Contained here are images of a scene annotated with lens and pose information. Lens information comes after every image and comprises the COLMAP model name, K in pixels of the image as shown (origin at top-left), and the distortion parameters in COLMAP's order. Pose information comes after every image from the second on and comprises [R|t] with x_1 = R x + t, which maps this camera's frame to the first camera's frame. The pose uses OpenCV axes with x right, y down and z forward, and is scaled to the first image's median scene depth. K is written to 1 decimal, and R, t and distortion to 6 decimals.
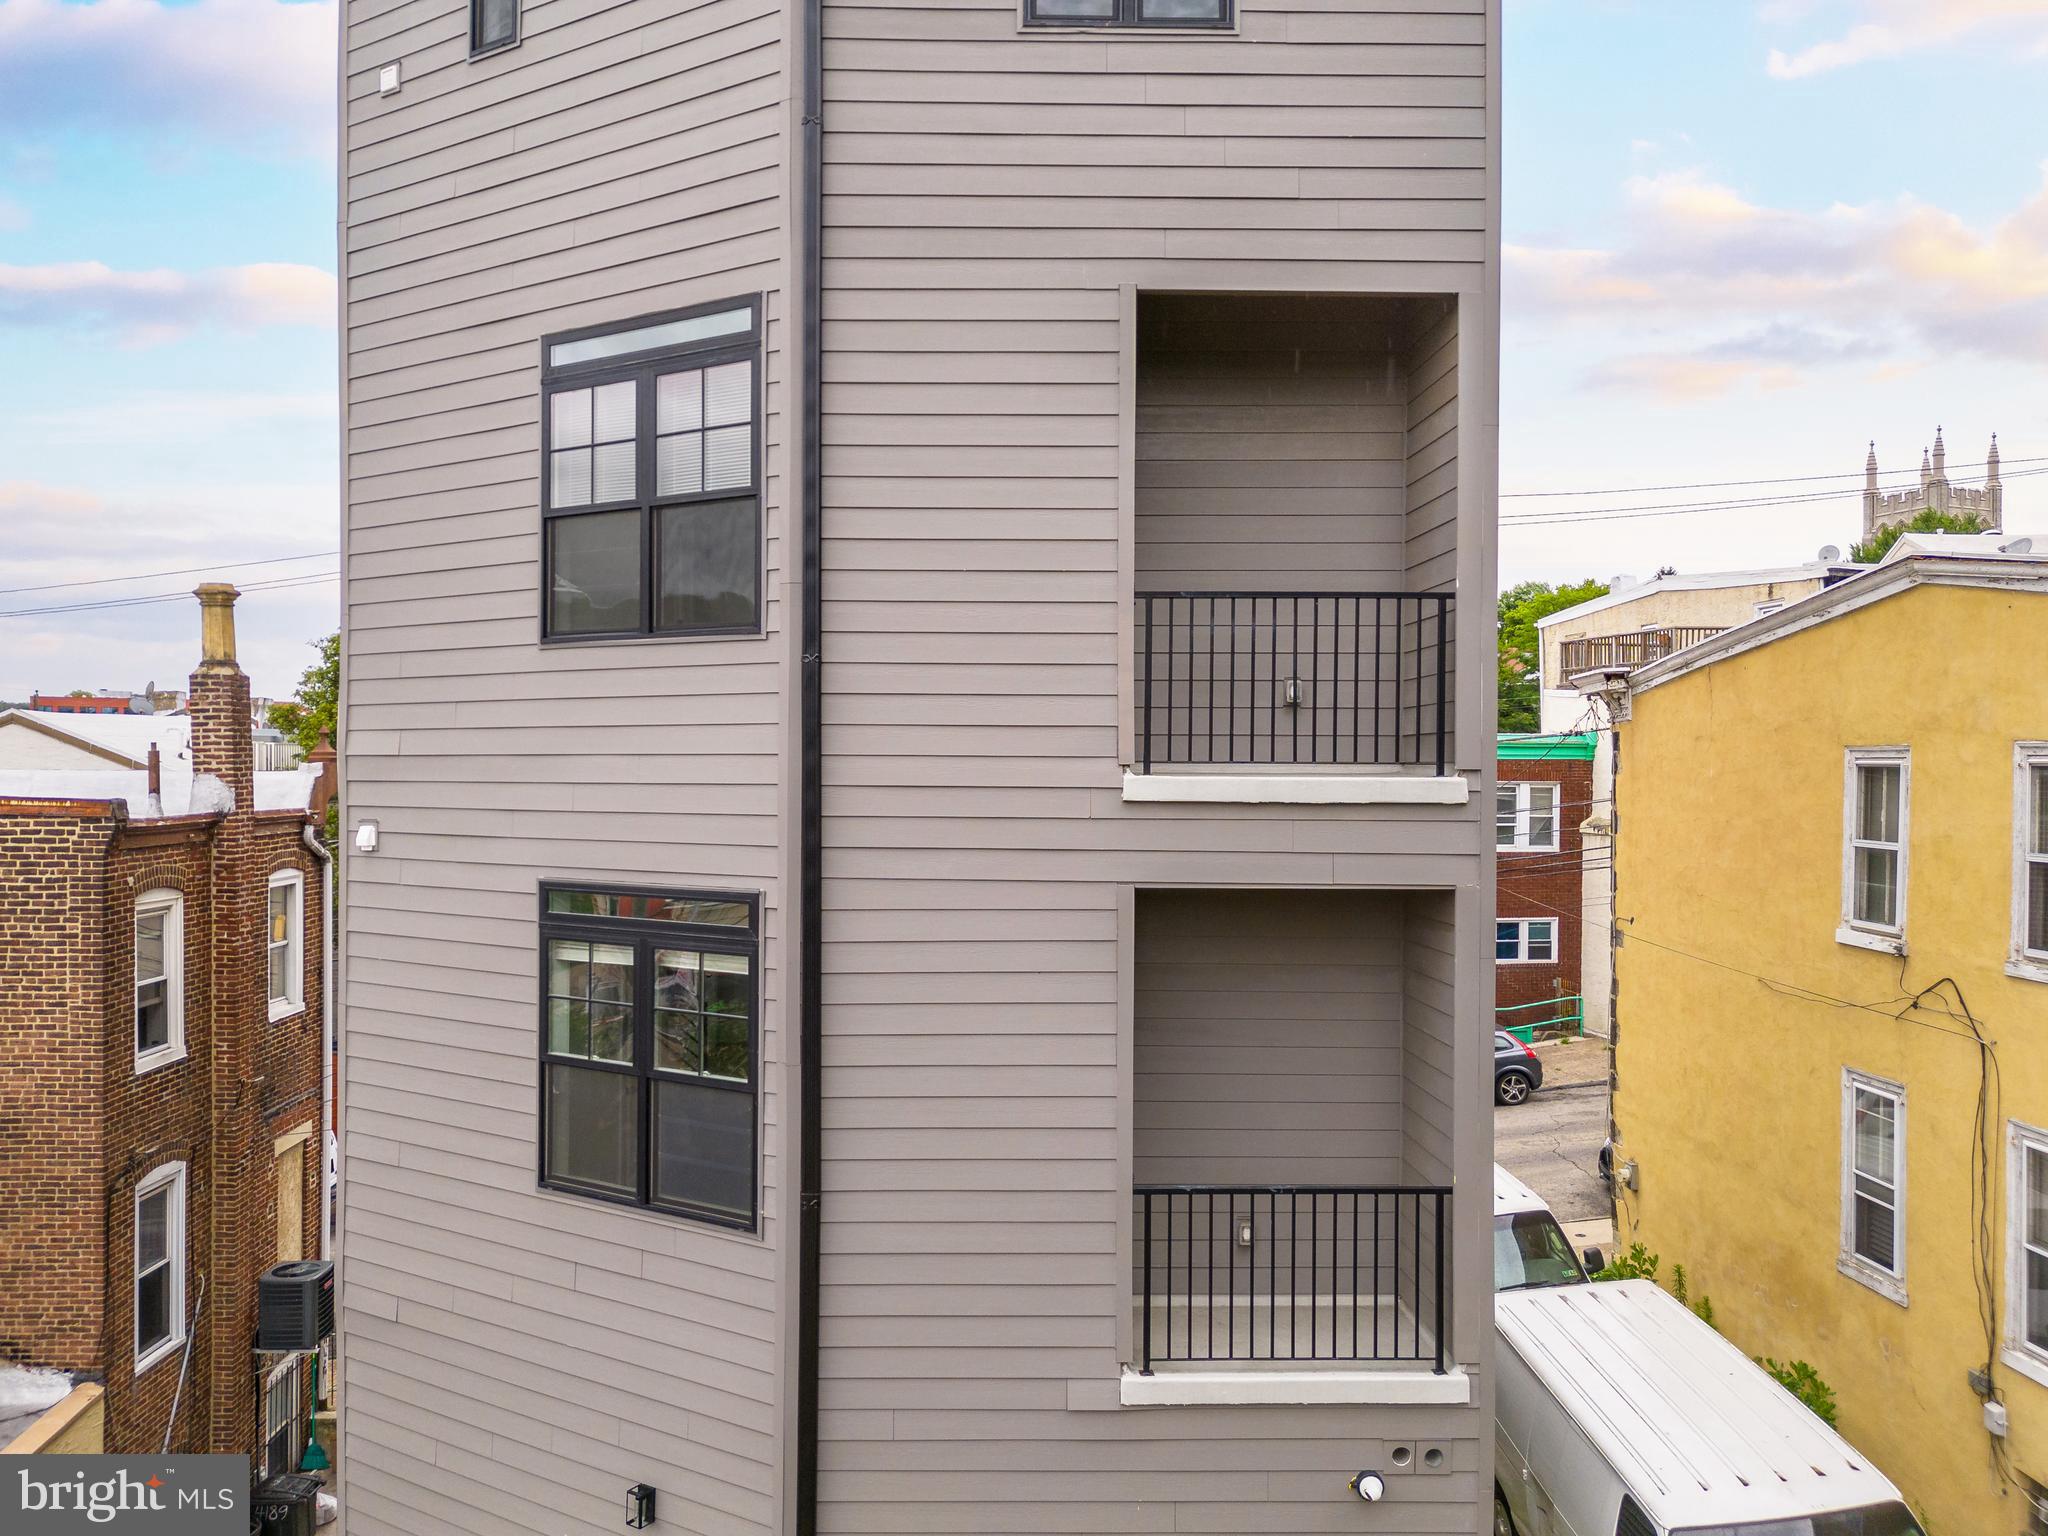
lens RADIAL K [[1451.9, 0, 1015.8], [0, 1451.9, 756.7], [0, 0, 1]] dist [0.040208, -0.065882]
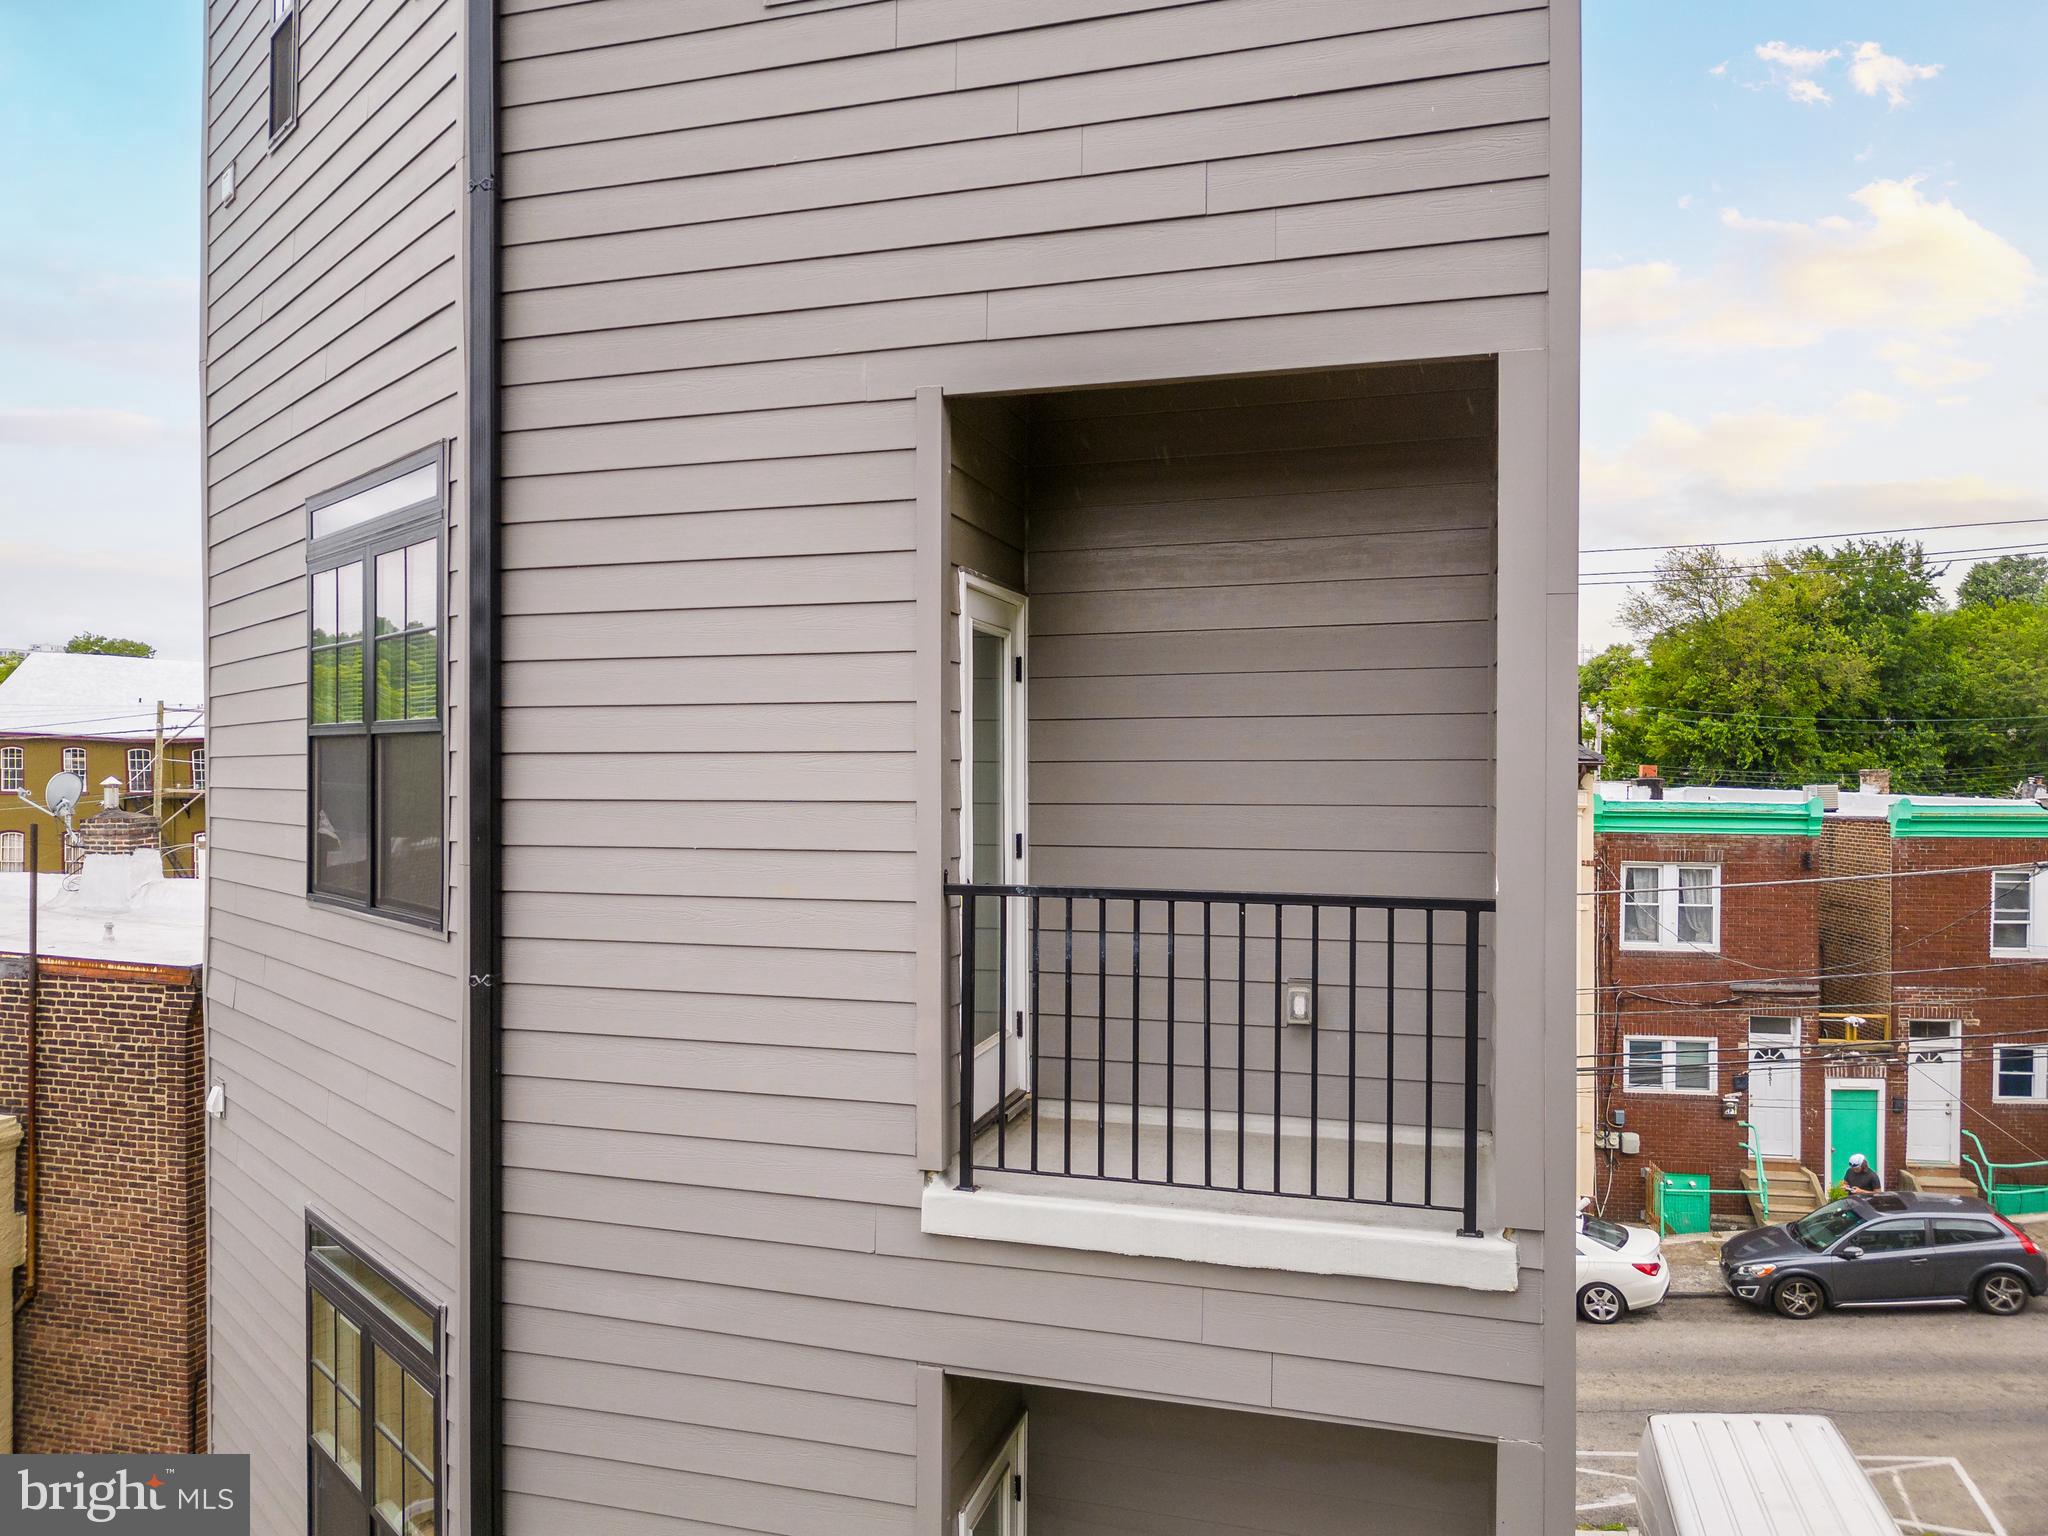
lens RADIAL K [[1466.9, 0, 1024.0], [0, 1466.9, 768.0], [0, 0, 1]] dist [-0.002482, -0.001992]
pose [[0.952409, -0.002185, -0.304814, 0.185283], [0.003812, 0.999981, 0.004745, -0.102336], [0.304798, -0.005681, 0.952400, 0.260121]]
